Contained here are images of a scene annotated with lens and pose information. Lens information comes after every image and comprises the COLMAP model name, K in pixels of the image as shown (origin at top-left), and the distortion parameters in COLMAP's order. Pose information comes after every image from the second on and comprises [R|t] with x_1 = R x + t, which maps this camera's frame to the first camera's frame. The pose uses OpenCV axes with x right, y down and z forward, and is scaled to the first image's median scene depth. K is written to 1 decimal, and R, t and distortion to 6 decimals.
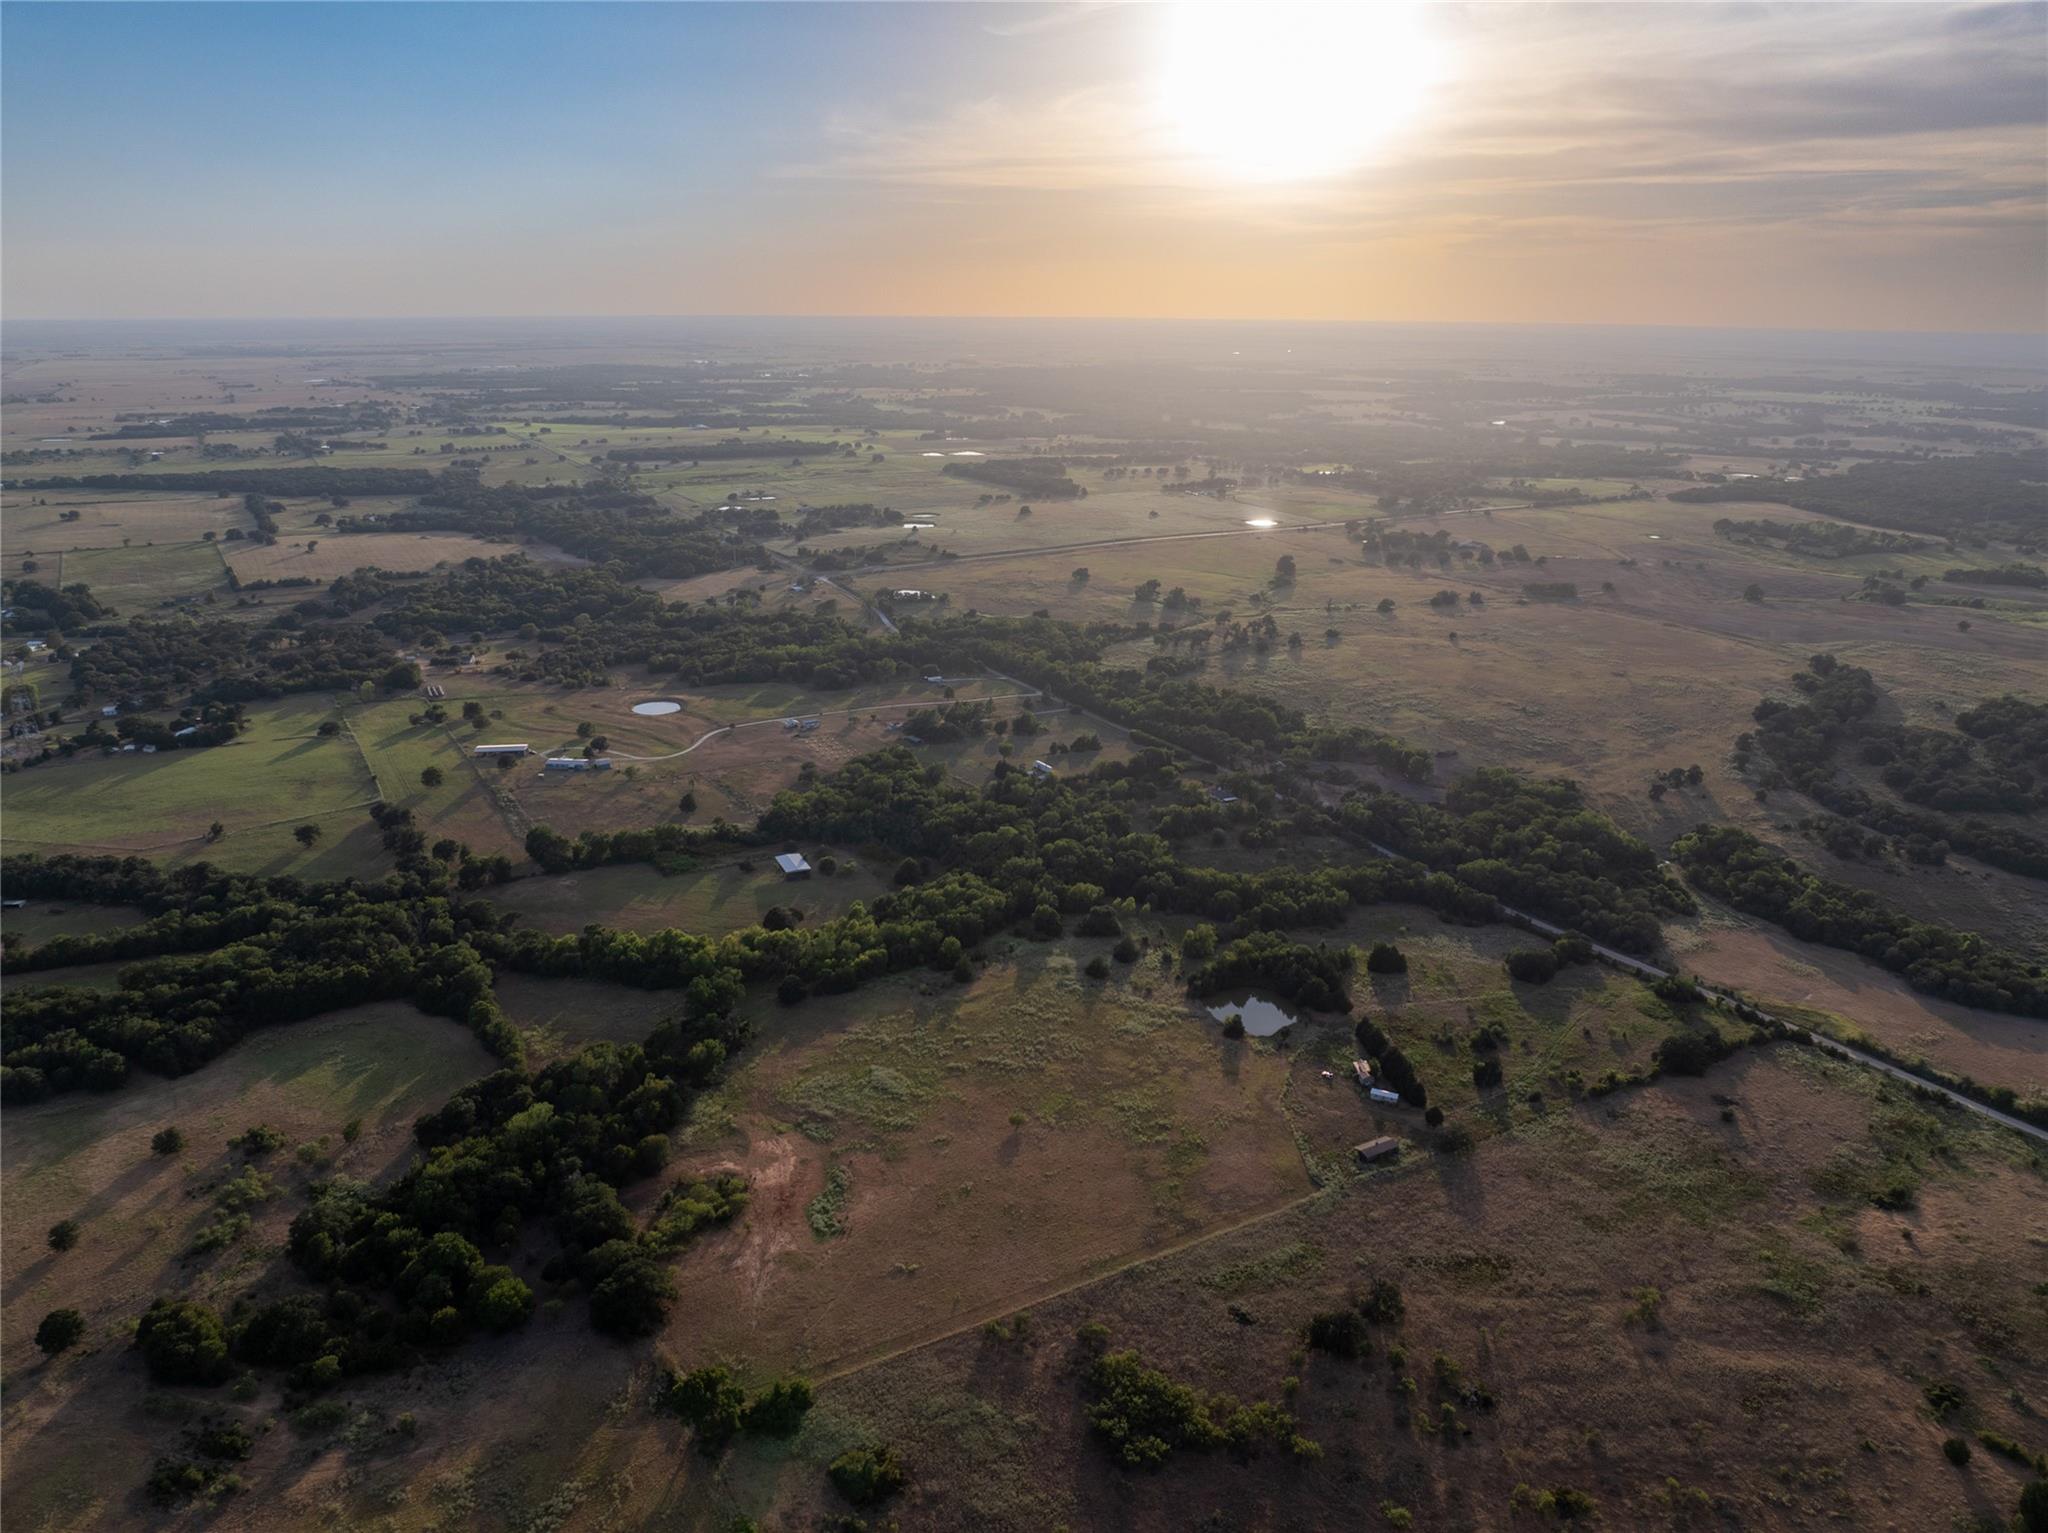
lens RADIAL K [[1441.9, 0, 1024.9], [0, 1441.9, 715.6], [0, 0, 1]] dist [-0.033811, -0.006698]
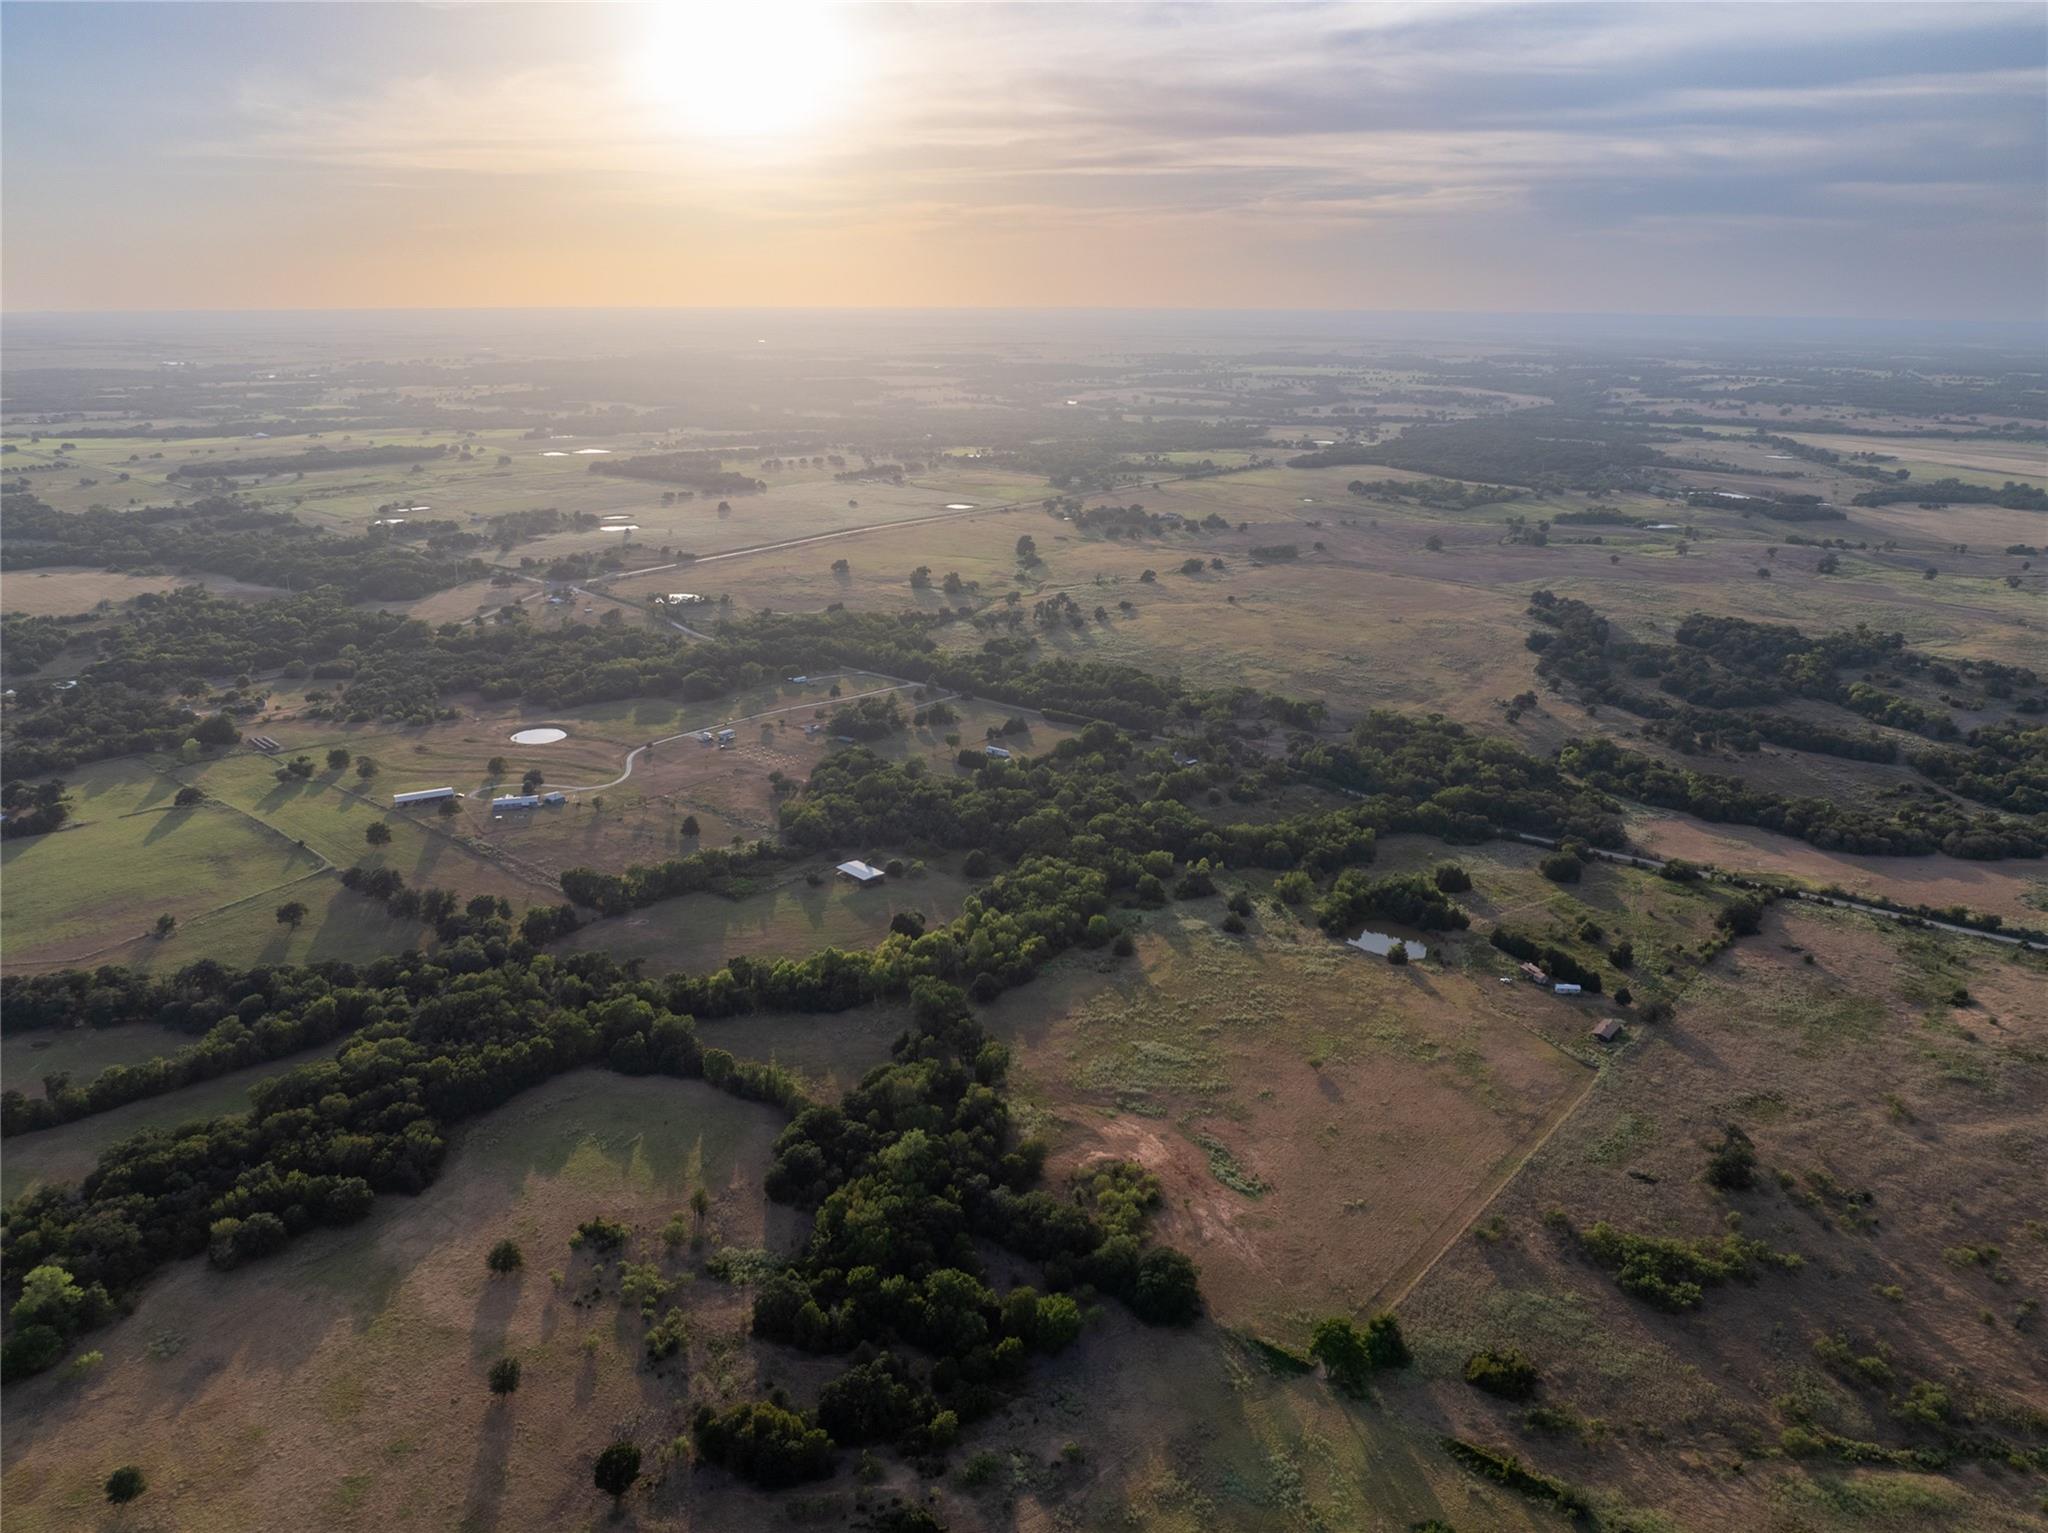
lens RADIAL K [[1436.2, 0, 1022.4], [0, 1436.2, 725.5], [0, 0, 1]] dist [-0.033230, -0.007348]
pose [[0.941496, -0.099859, 0.321890, -0.259752], [0.094763, 0.995001, 0.031506, -0.011510], [-0.323427, 0.000840, 0.946253, 0.029323]]
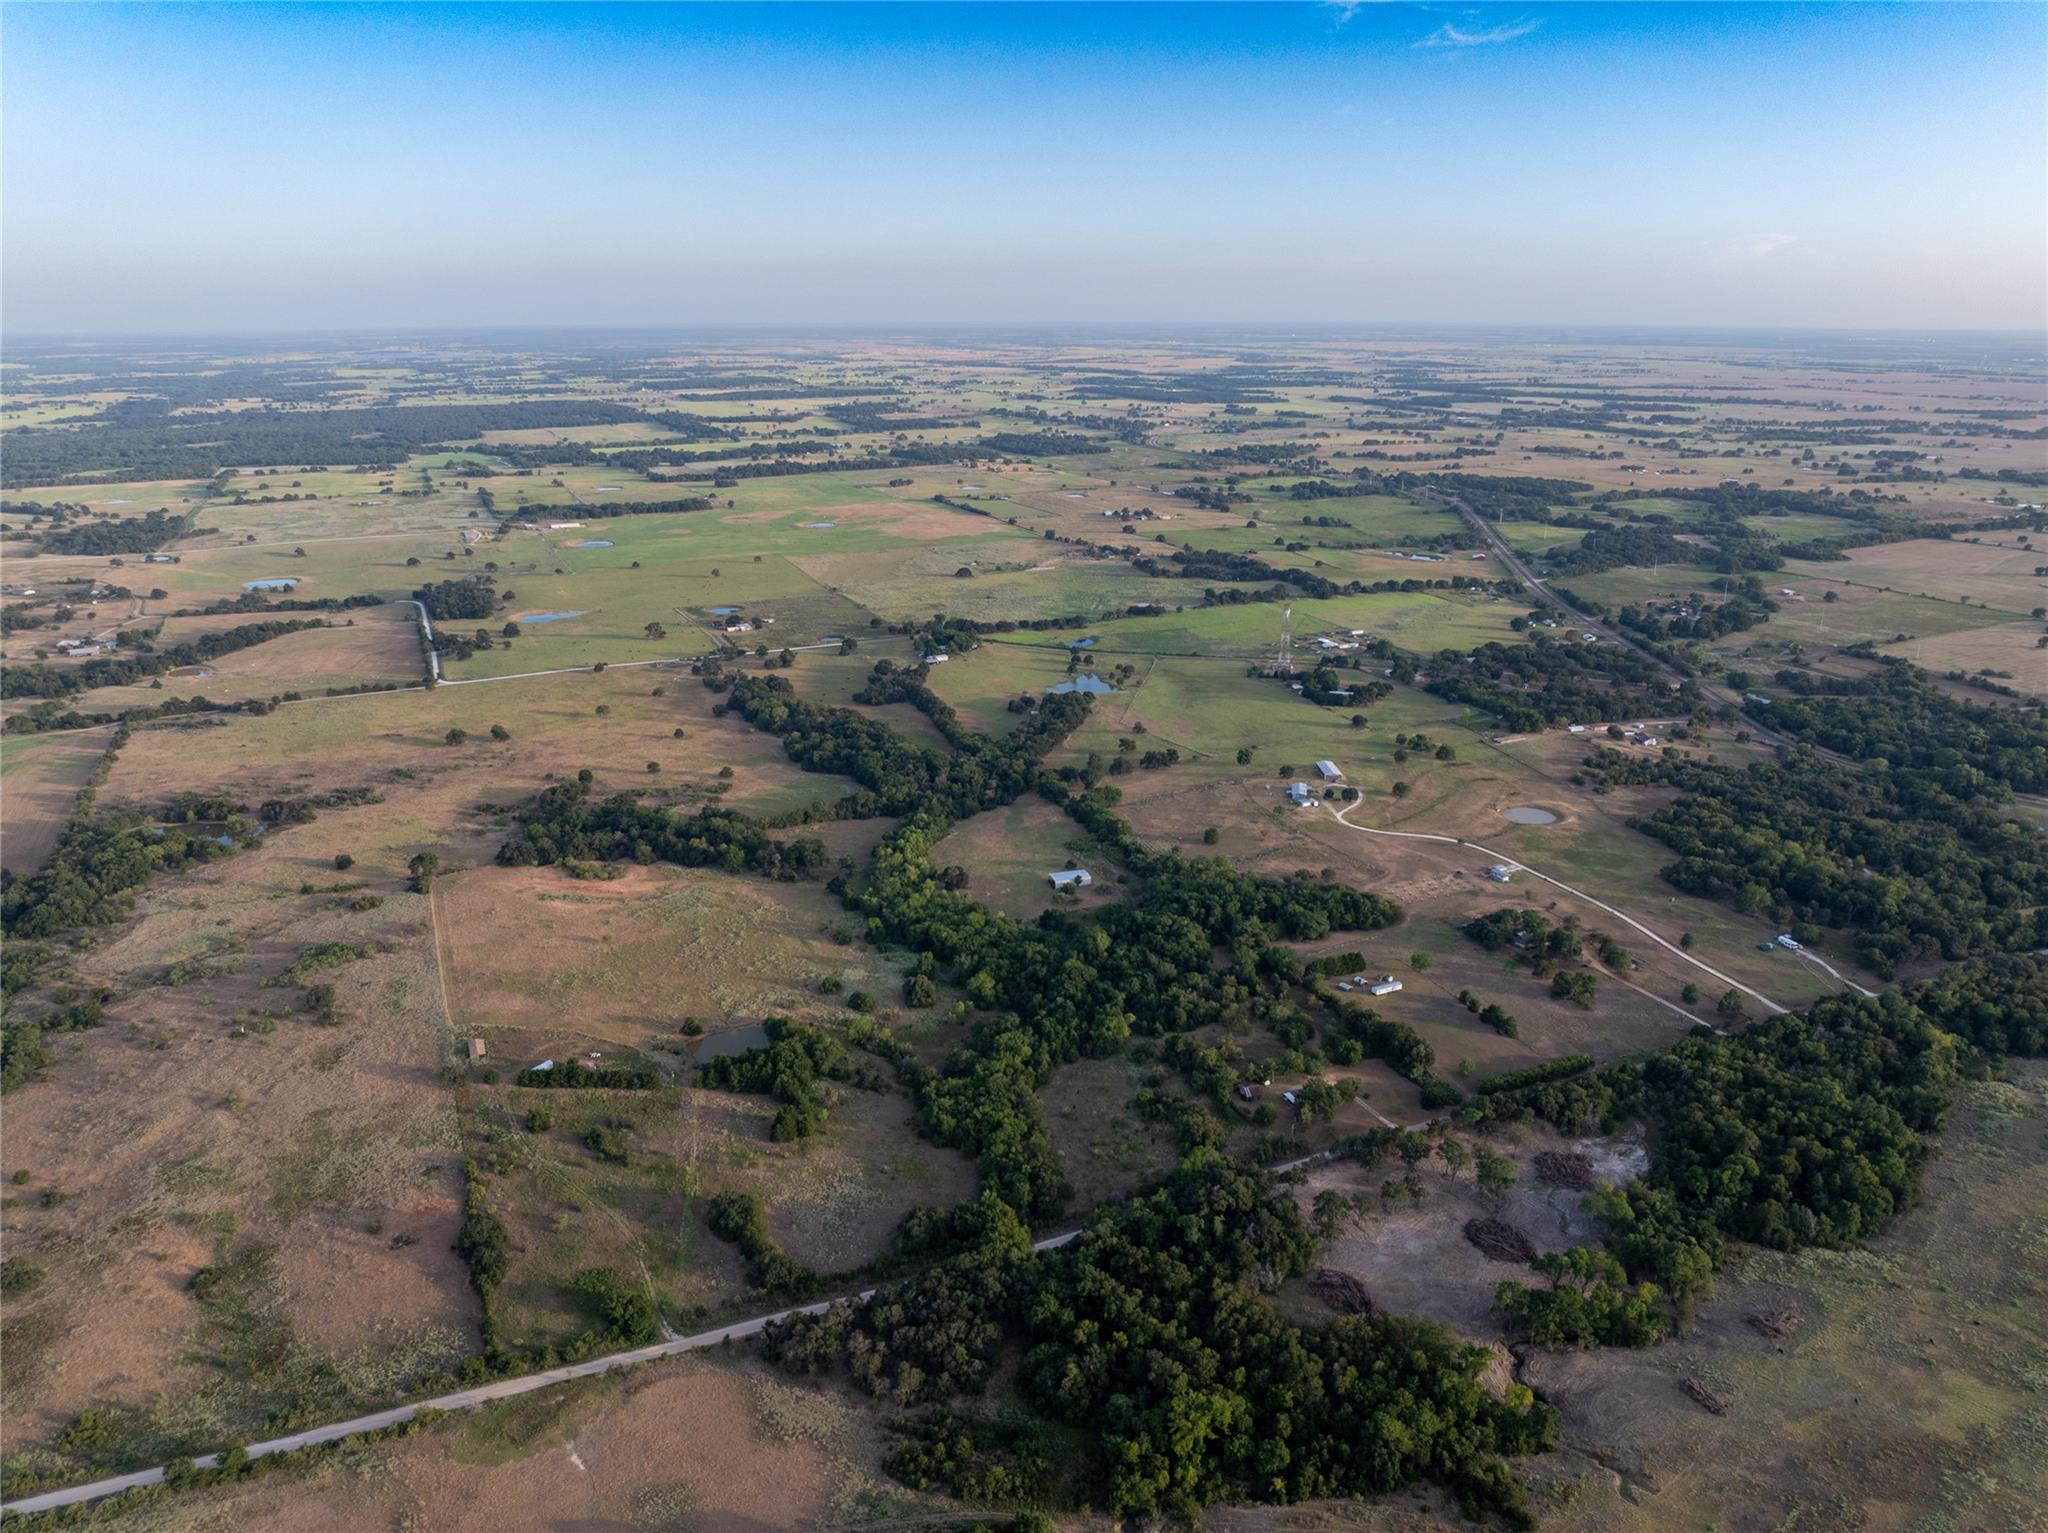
lens RADIAL K [[1443.5, 0, 1026.6], [0, 1443.5, 719.1], [0, 0, 1]] dist [-0.030782, -0.013247]
pose [[-0.096268, 0.264863, -0.959469, 0.673279], [-0.271537, 0.920395, 0.281321, -0.242176], [0.957601, 0.287613, -0.016685, 0.680959]]
